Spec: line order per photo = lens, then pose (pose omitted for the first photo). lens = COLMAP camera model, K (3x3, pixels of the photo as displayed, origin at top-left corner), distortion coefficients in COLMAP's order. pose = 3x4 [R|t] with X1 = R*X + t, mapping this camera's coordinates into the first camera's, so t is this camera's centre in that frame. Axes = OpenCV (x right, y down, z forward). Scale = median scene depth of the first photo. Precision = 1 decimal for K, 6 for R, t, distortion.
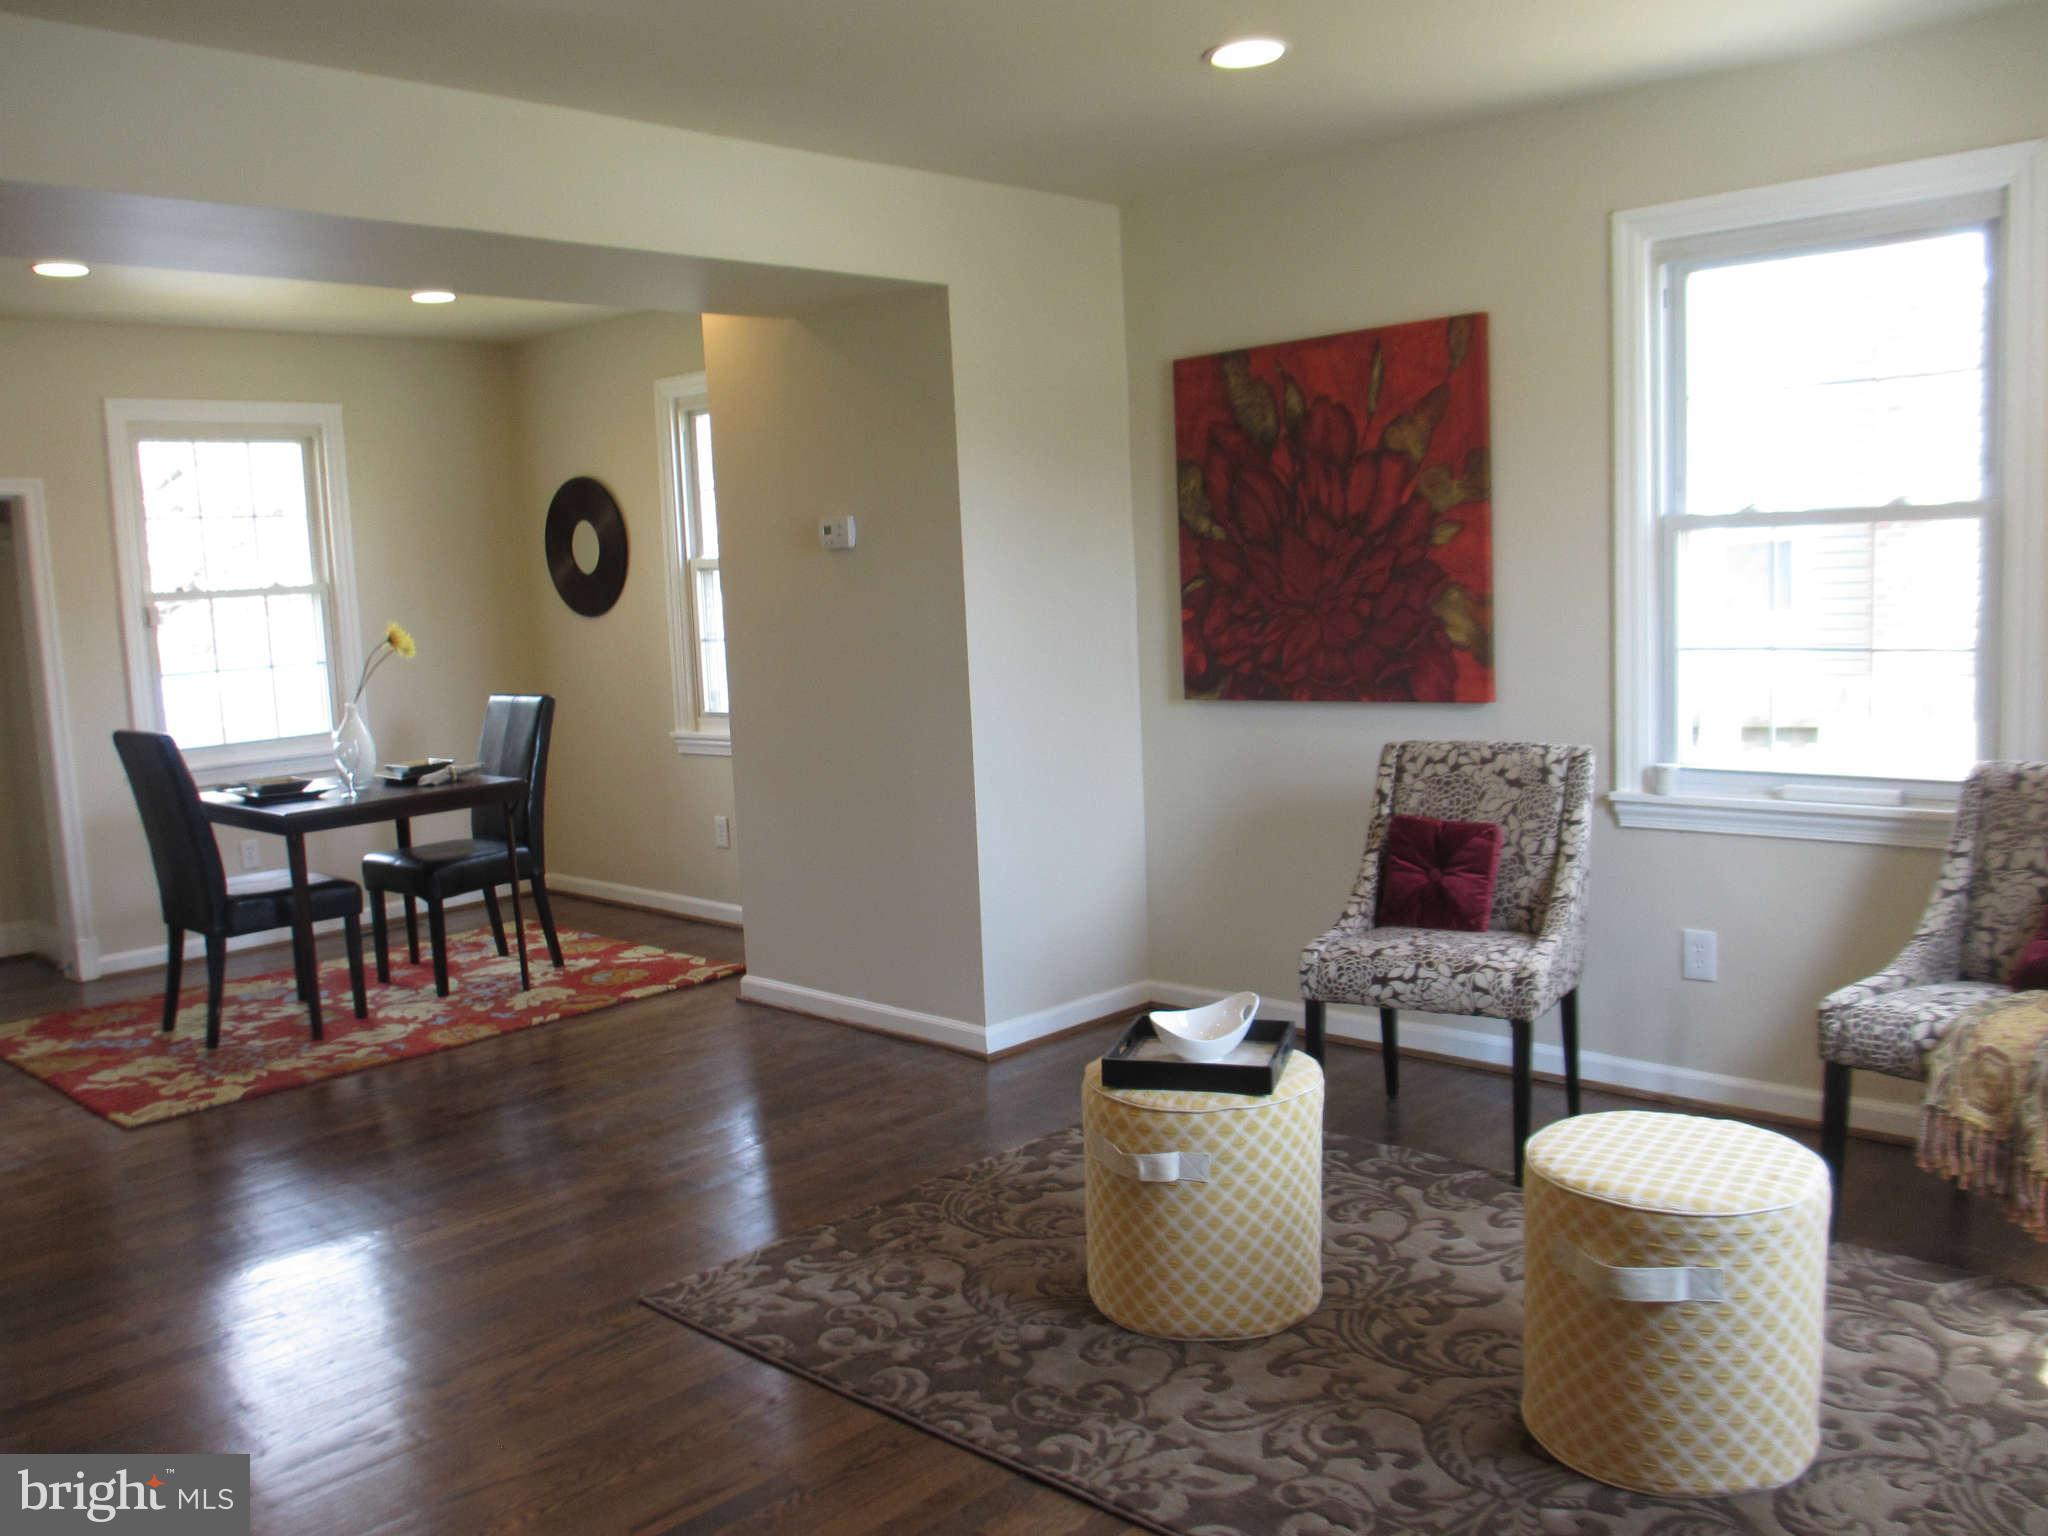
lens RADIAL K [[1696.2, 0, 1002.8], [0, 1696.2, 773.6], [0, 0, 1]] dist [-0.065399, 0.038741]
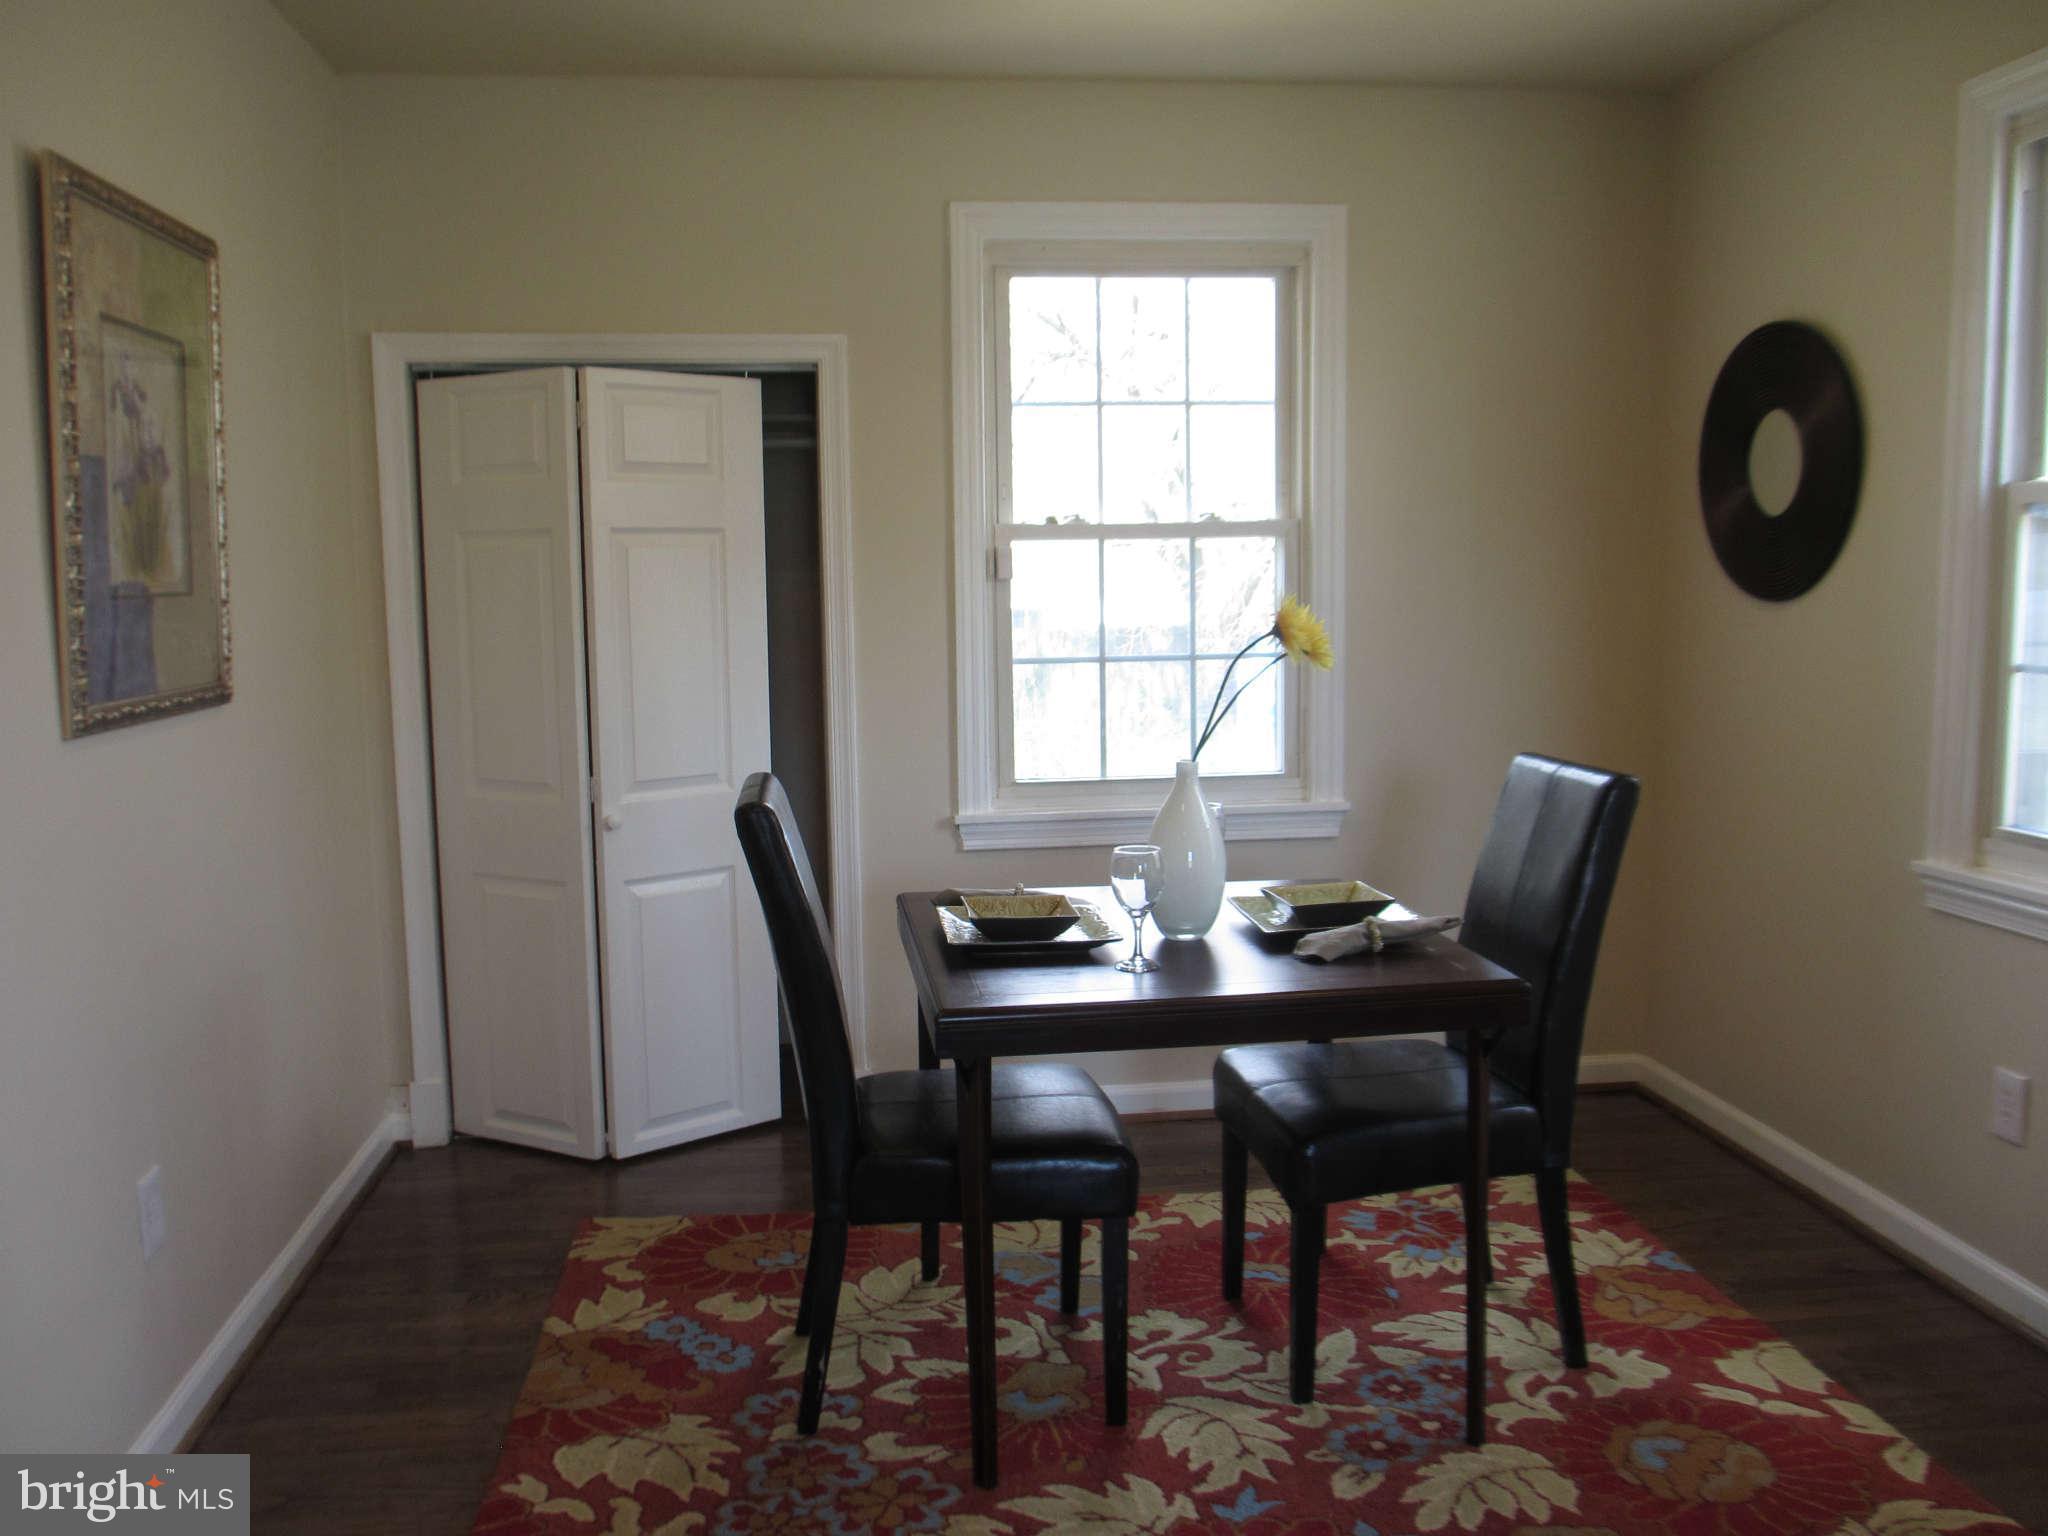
lens RADIAL K [[1696.2, 0, 1002.8], [0, 1696.2, 773.6], [0, 0, 1]] dist [-0.065399, 0.038741]
pose [[0.764658, 0.112311, -0.634574, -0.105828], [-0.100273, 0.993439, 0.054997, -0.050989], [0.636587, 0.021577, 0.770903, 0.517572]]
